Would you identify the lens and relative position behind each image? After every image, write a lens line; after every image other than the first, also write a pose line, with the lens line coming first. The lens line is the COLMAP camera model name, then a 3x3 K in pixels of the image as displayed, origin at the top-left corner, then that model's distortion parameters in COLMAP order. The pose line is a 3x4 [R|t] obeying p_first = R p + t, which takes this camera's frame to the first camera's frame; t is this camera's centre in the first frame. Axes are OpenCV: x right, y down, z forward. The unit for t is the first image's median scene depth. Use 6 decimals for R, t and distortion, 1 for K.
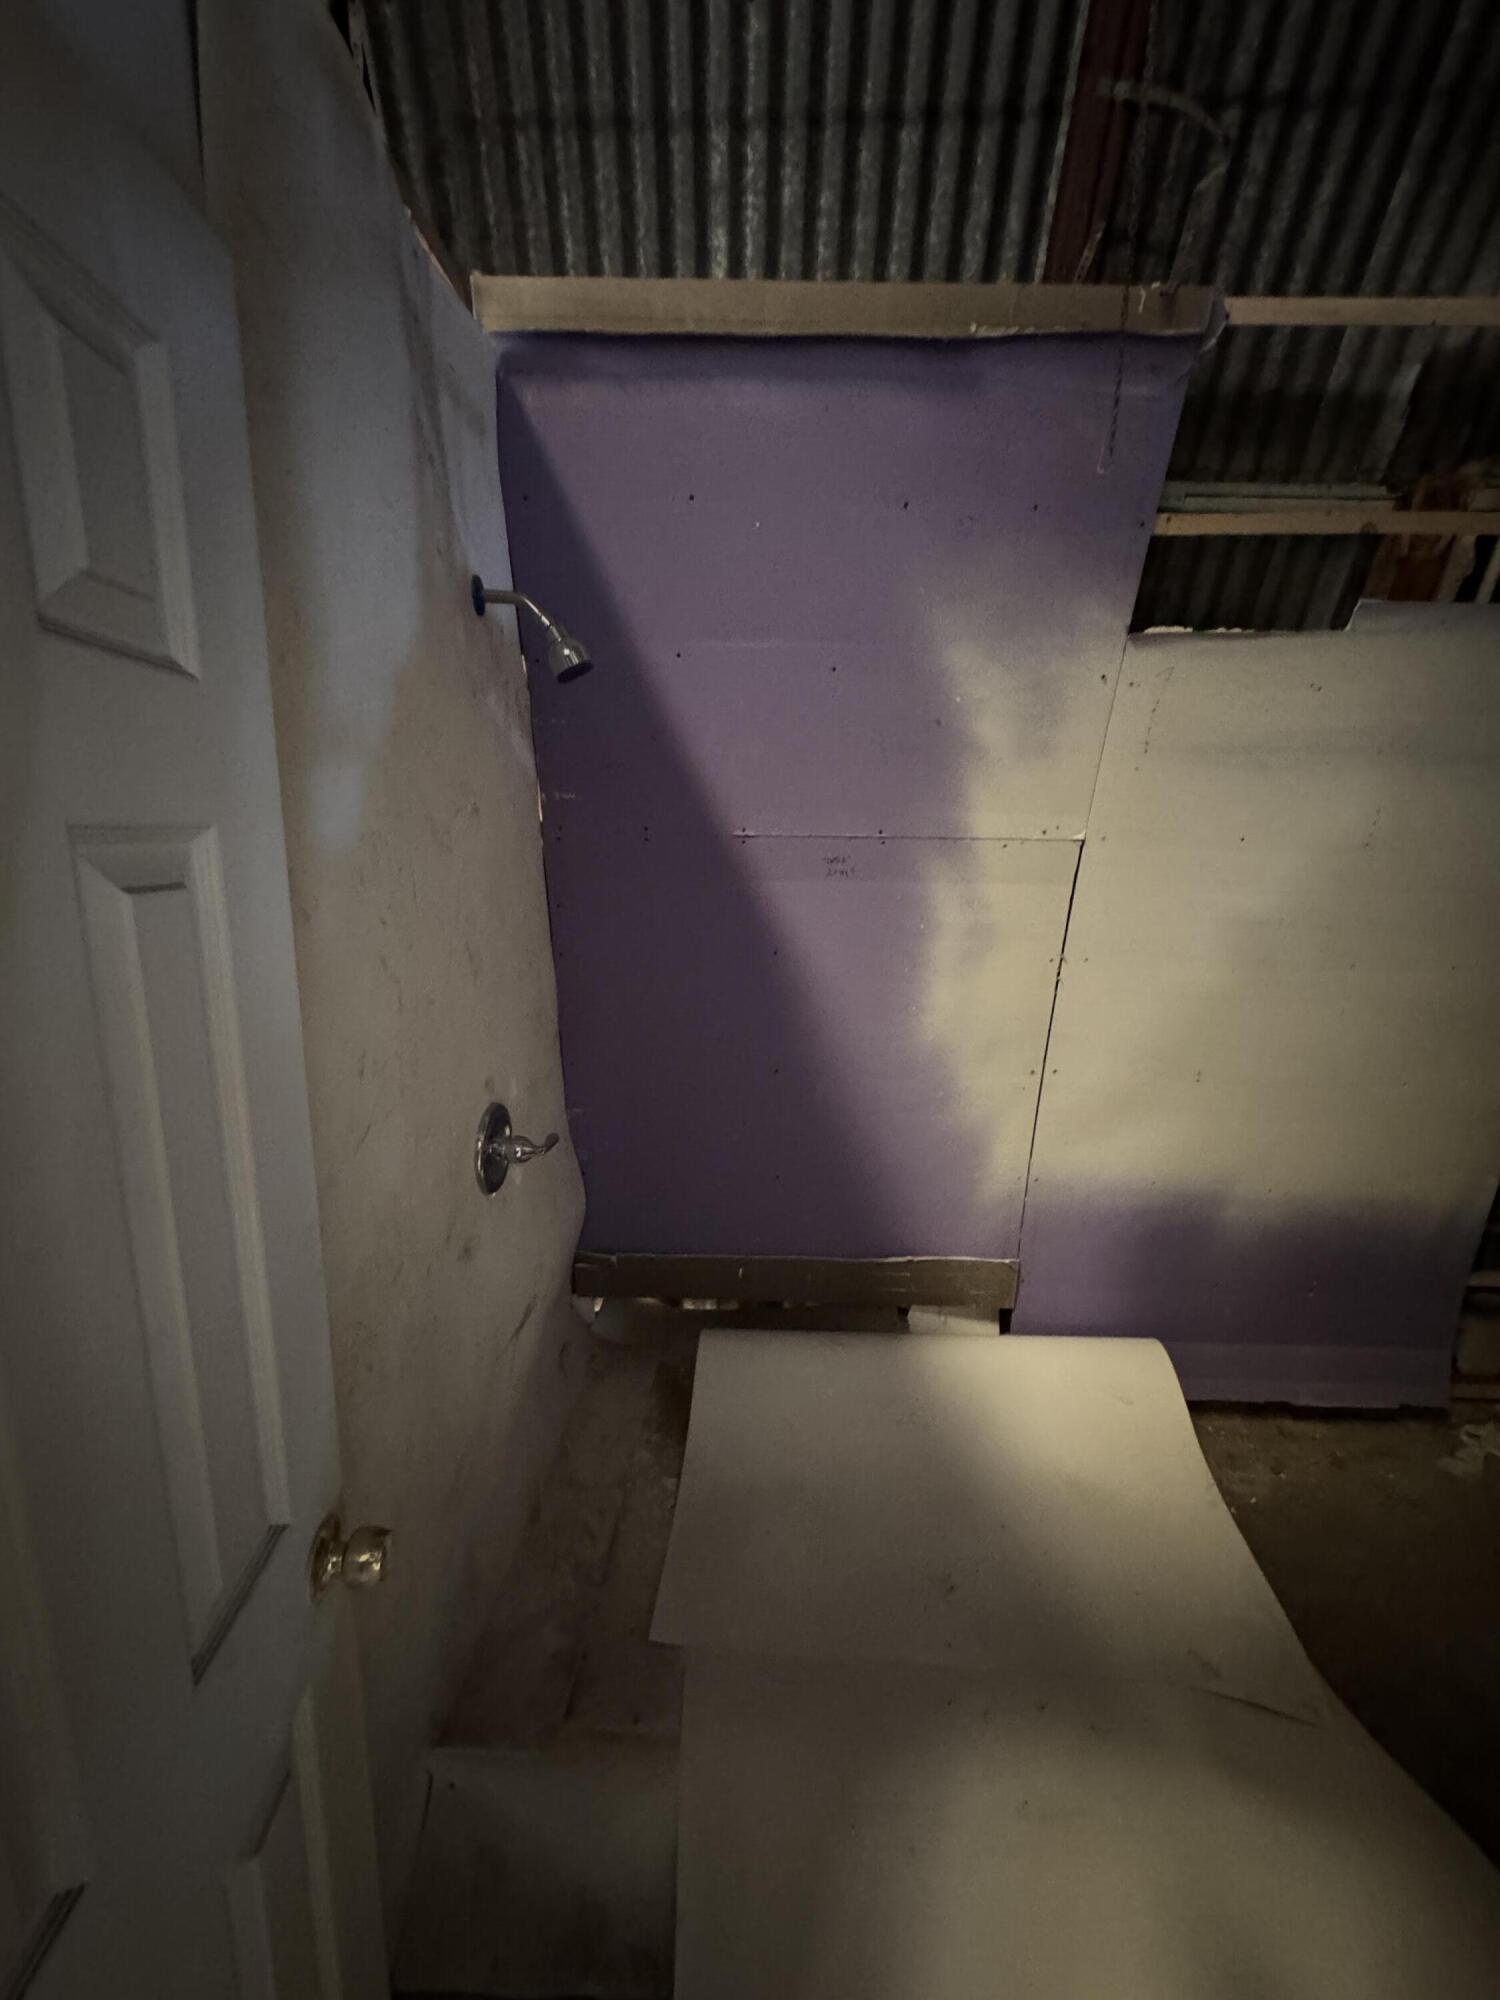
lens RADIAL K [[800.4, 0, 752.1], [0, 800.4, 998.0], [0, 0, 1]] dist [-0.002175, 0.000933]
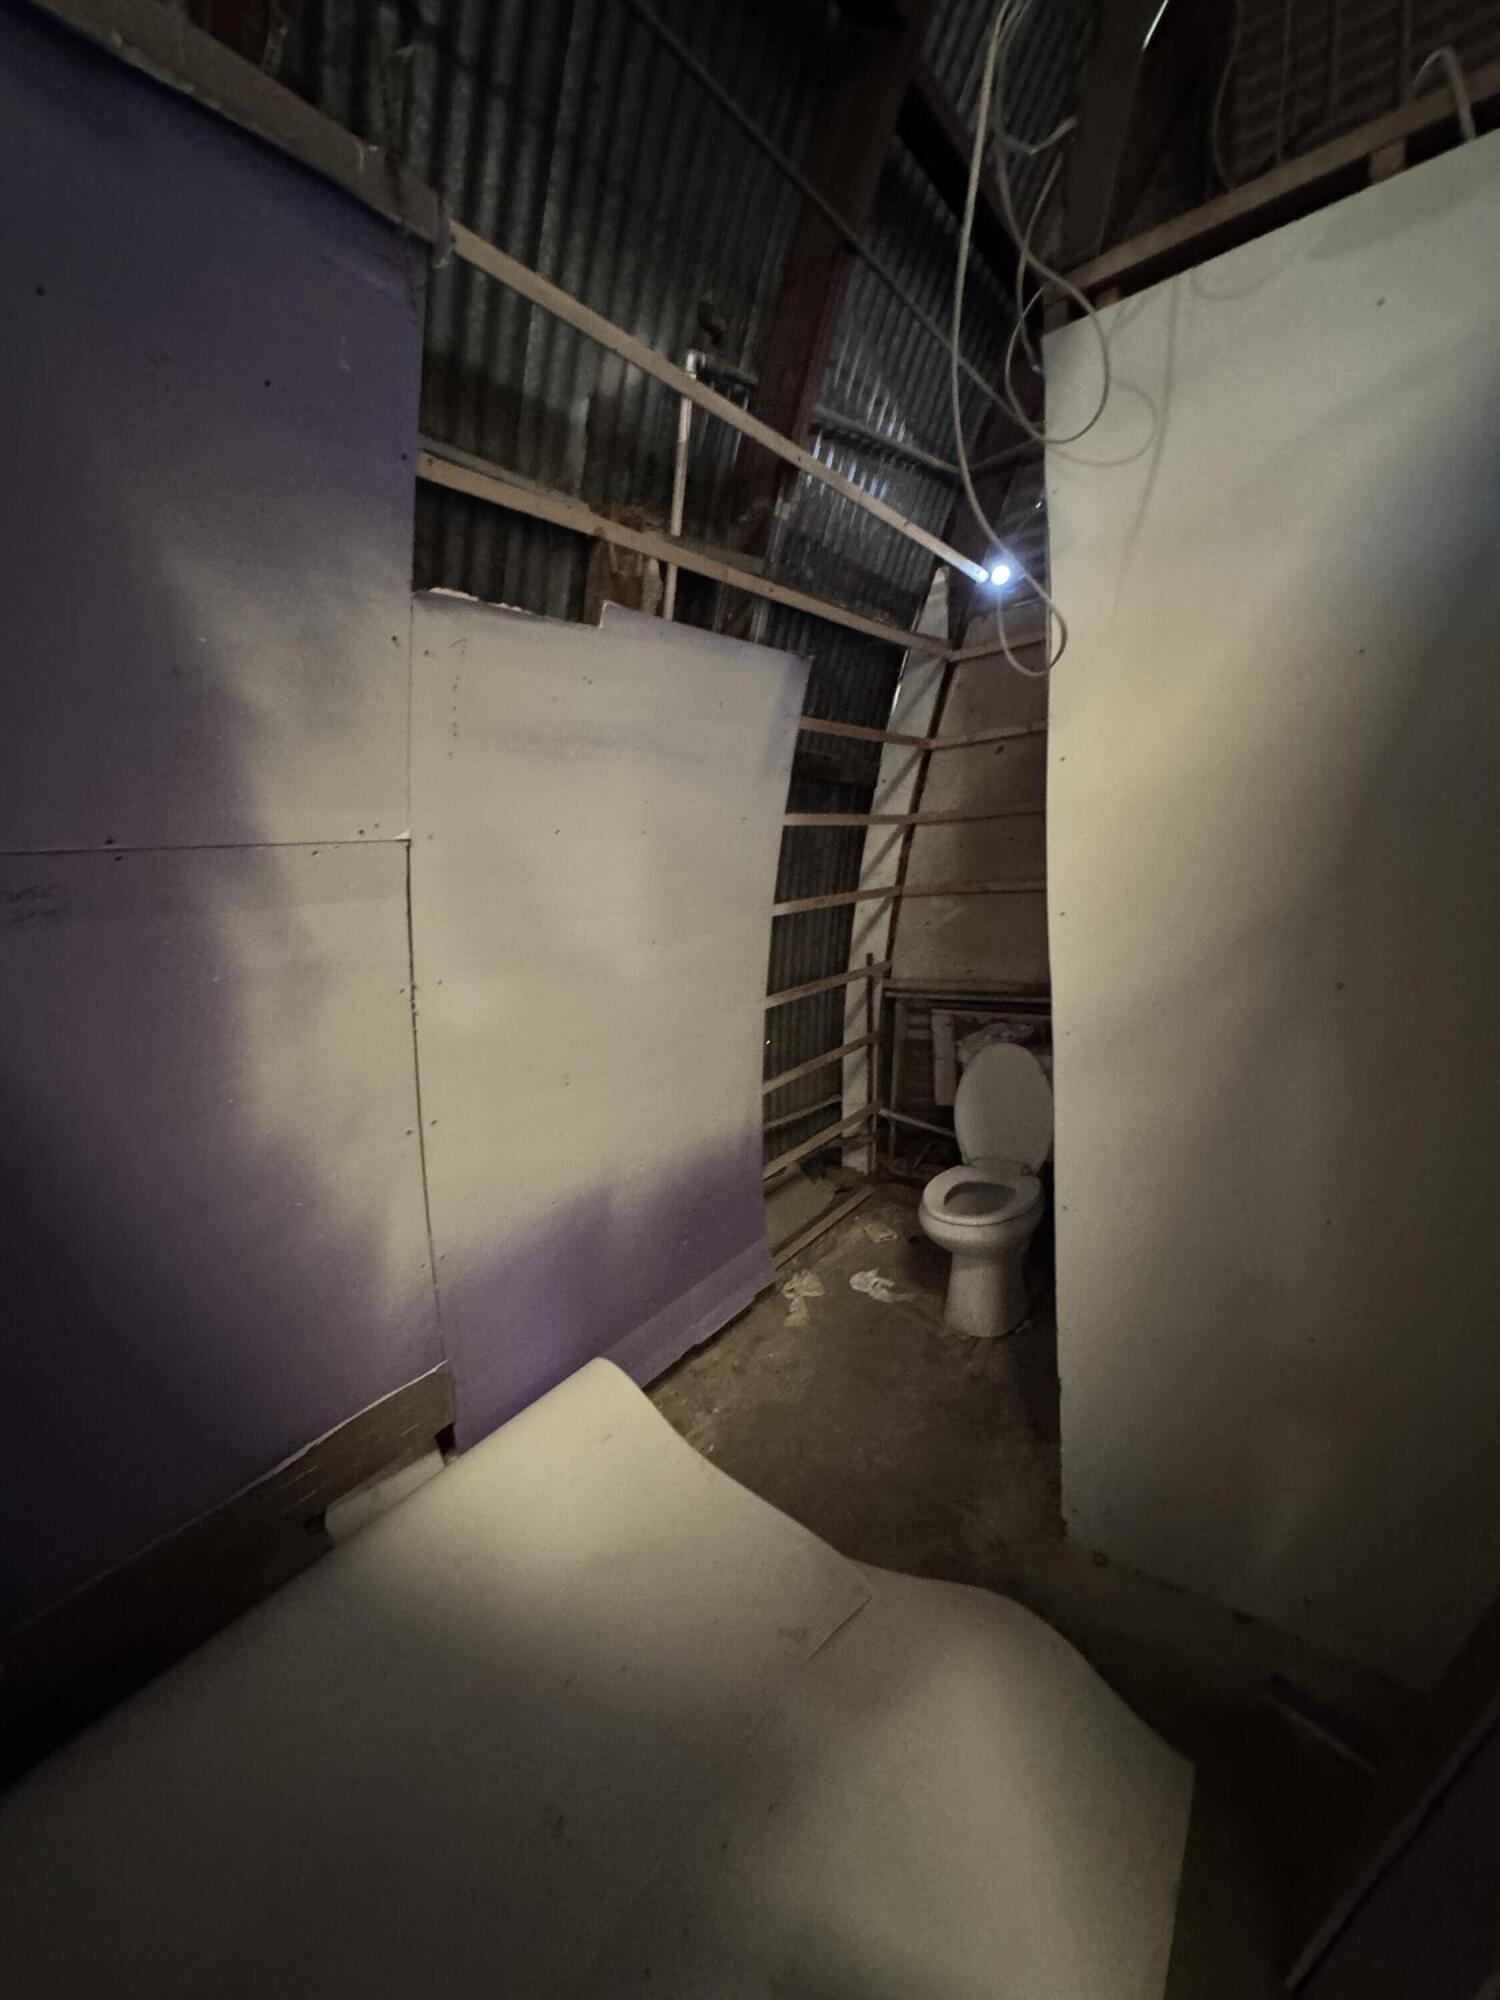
lens RADIAL K [[800.4, 0, 752.1], [0, 800.4, 998.0], [0, 0, 1]] dist [-0.002175, 0.000933]
pose [[0.567104, -0.201396, 0.798644, -0.084323], [0.249453, 0.966101, 0.066491, -0.007056], [-0.784962, 0.161517, 0.598119, 0.278535]]
